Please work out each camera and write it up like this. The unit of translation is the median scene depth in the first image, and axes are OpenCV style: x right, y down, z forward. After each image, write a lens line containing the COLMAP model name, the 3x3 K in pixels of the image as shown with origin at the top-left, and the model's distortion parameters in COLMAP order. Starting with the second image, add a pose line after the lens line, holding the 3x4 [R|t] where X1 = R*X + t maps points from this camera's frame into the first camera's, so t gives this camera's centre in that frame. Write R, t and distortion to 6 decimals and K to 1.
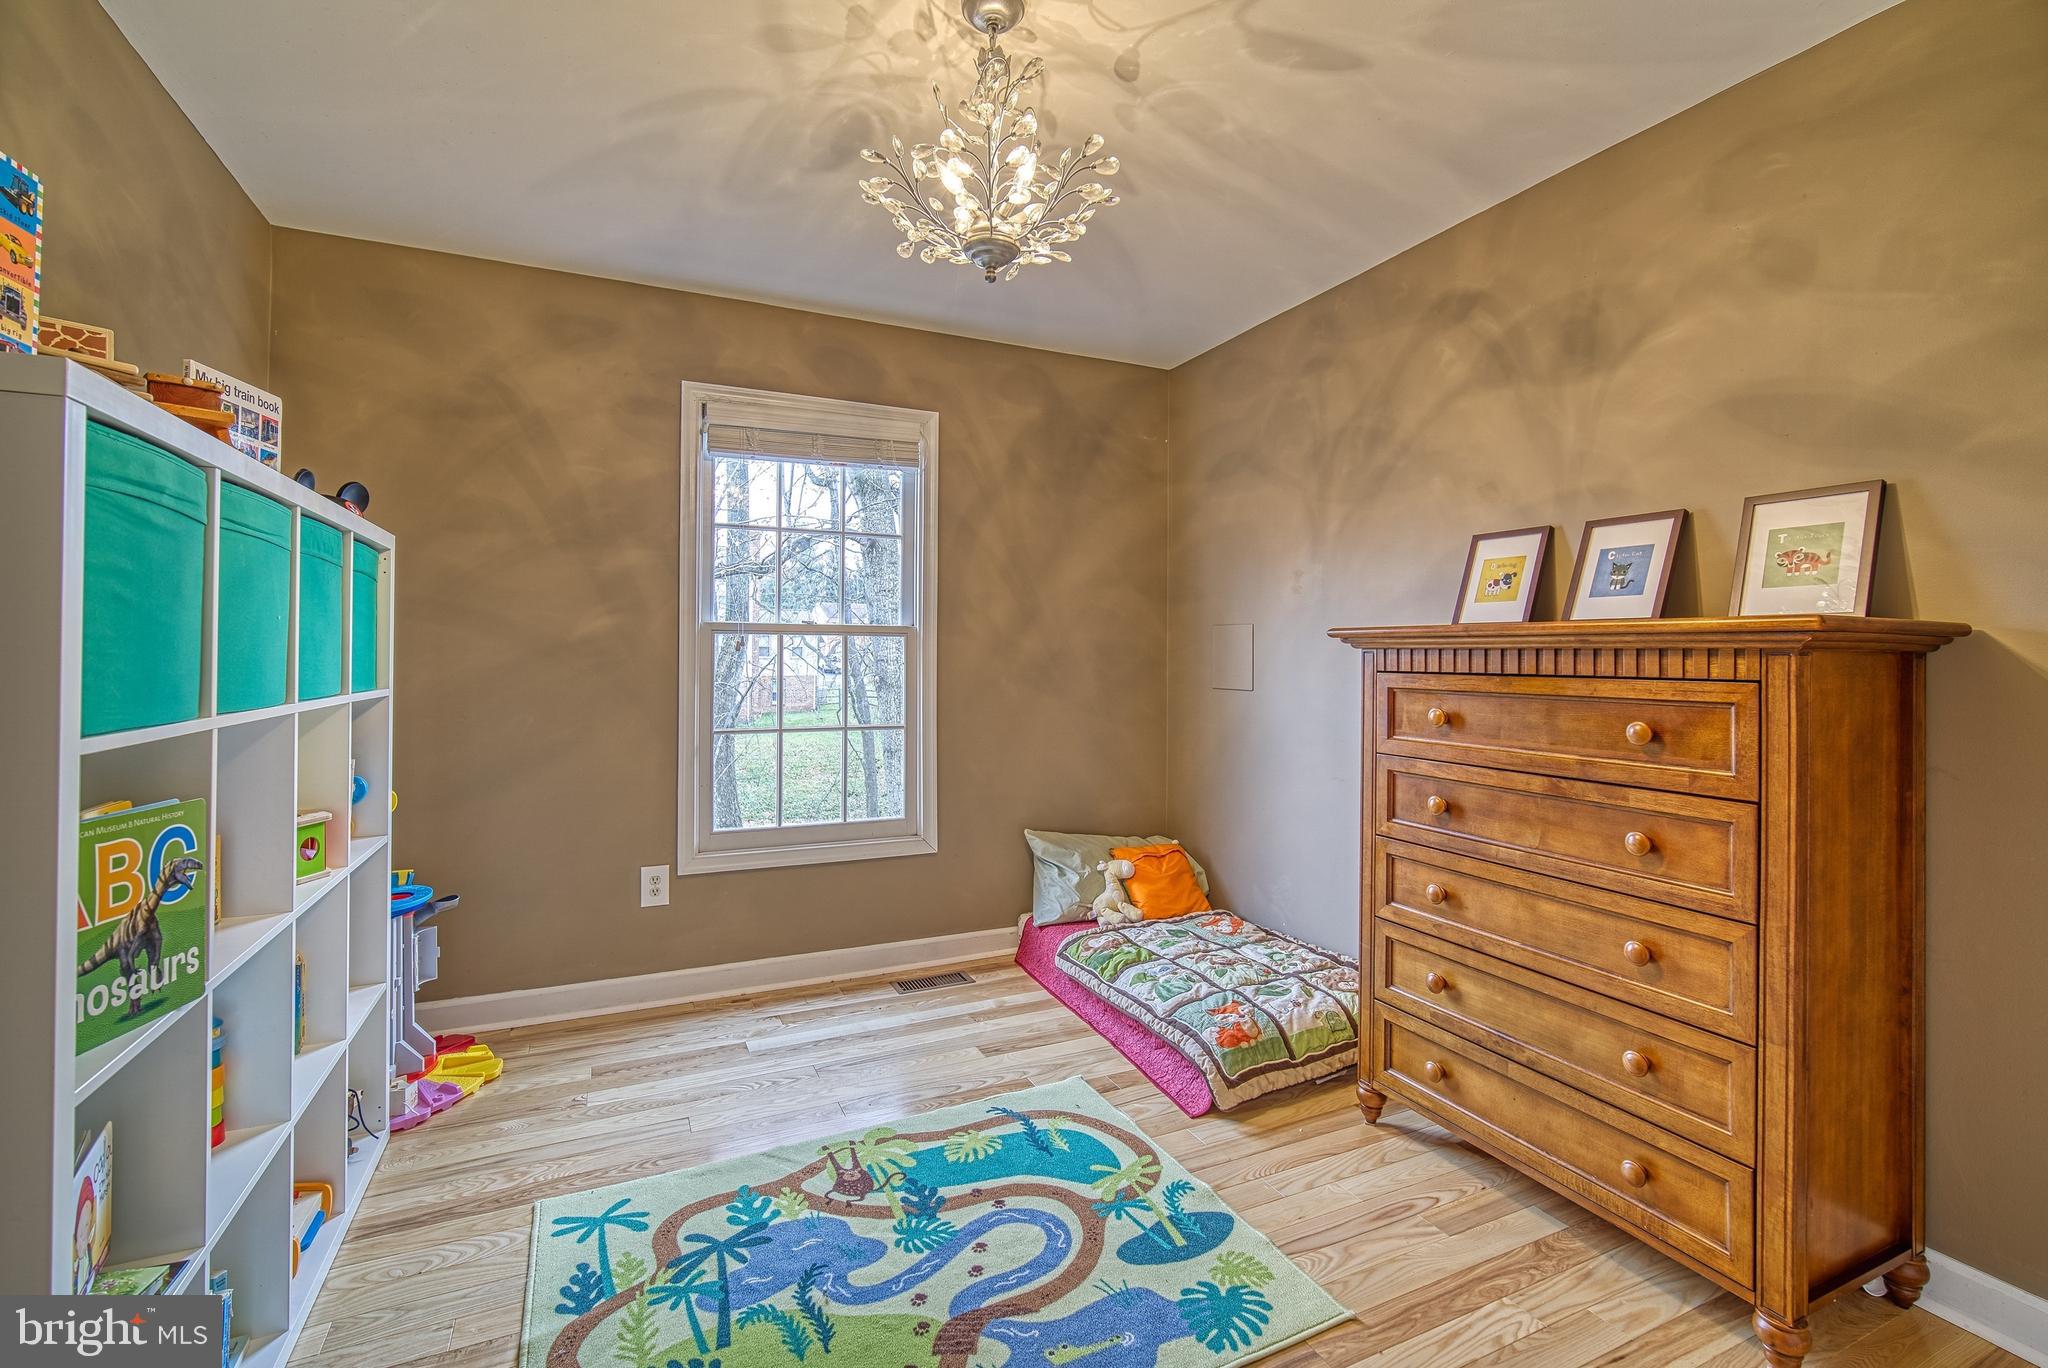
lens RADIAL K [[889.4, 0, 1020.5], [0, 889.4, 669.6], [0, 0, 1]] dist [-0.014757, 0.002260]
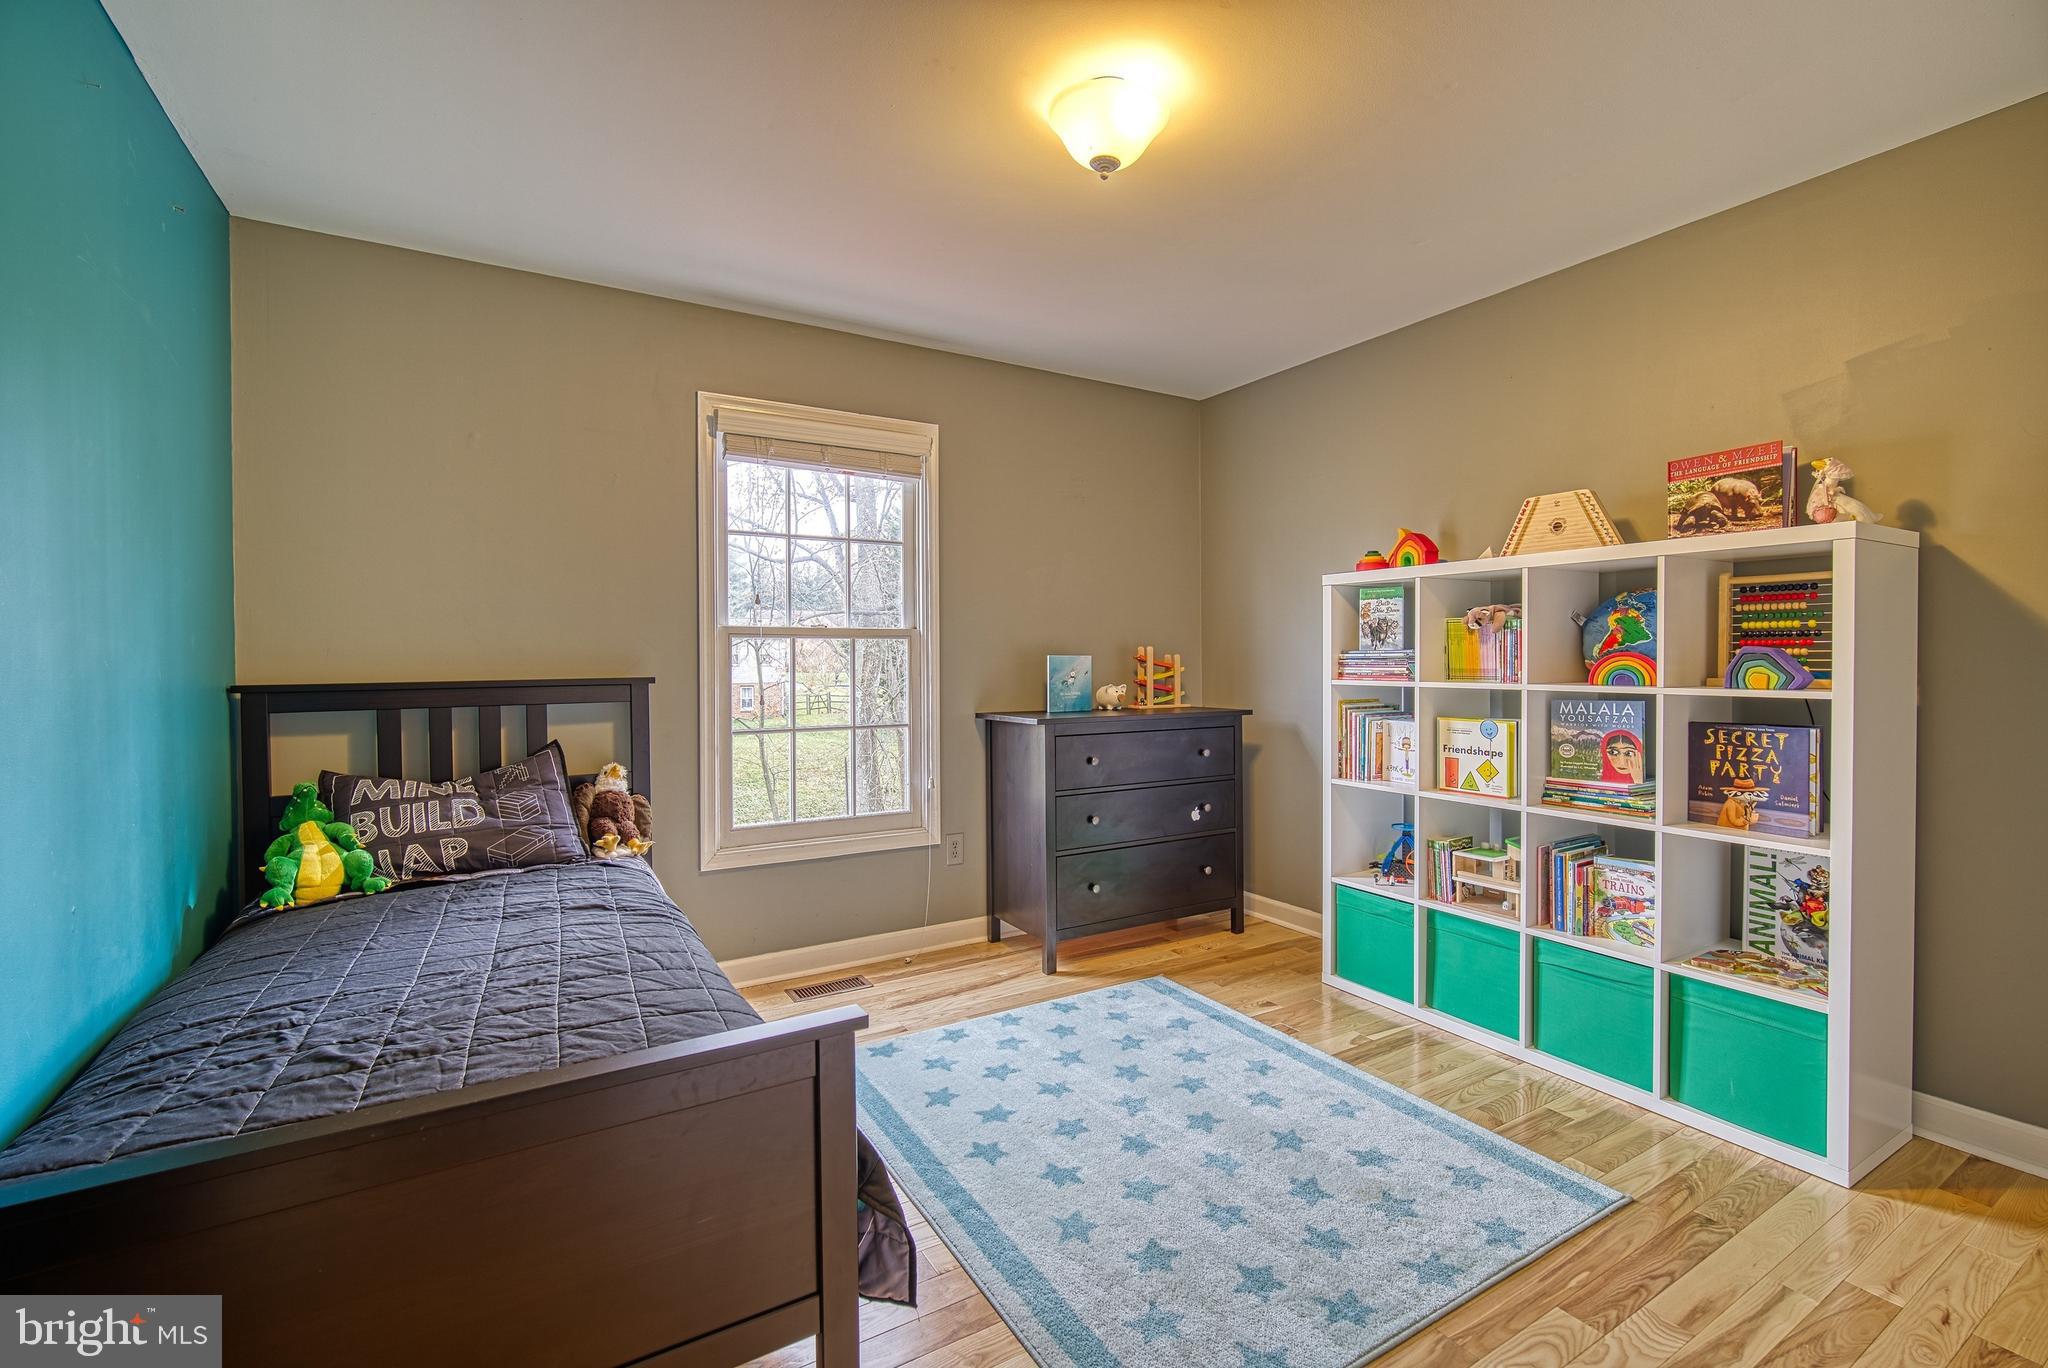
lens RADIAL K [[889.4, 0, 1015.8], [0, 889.4, 693.5], [0, 0, 1]] dist [-0.014757, 0.002260]
pose [[0.993773, -0.016215, 0.110235, -0.124802], [0.013349, 0.999555, 0.026684, 0.001229], [-0.110619, -0.025047, 0.993547, -0.060538]]
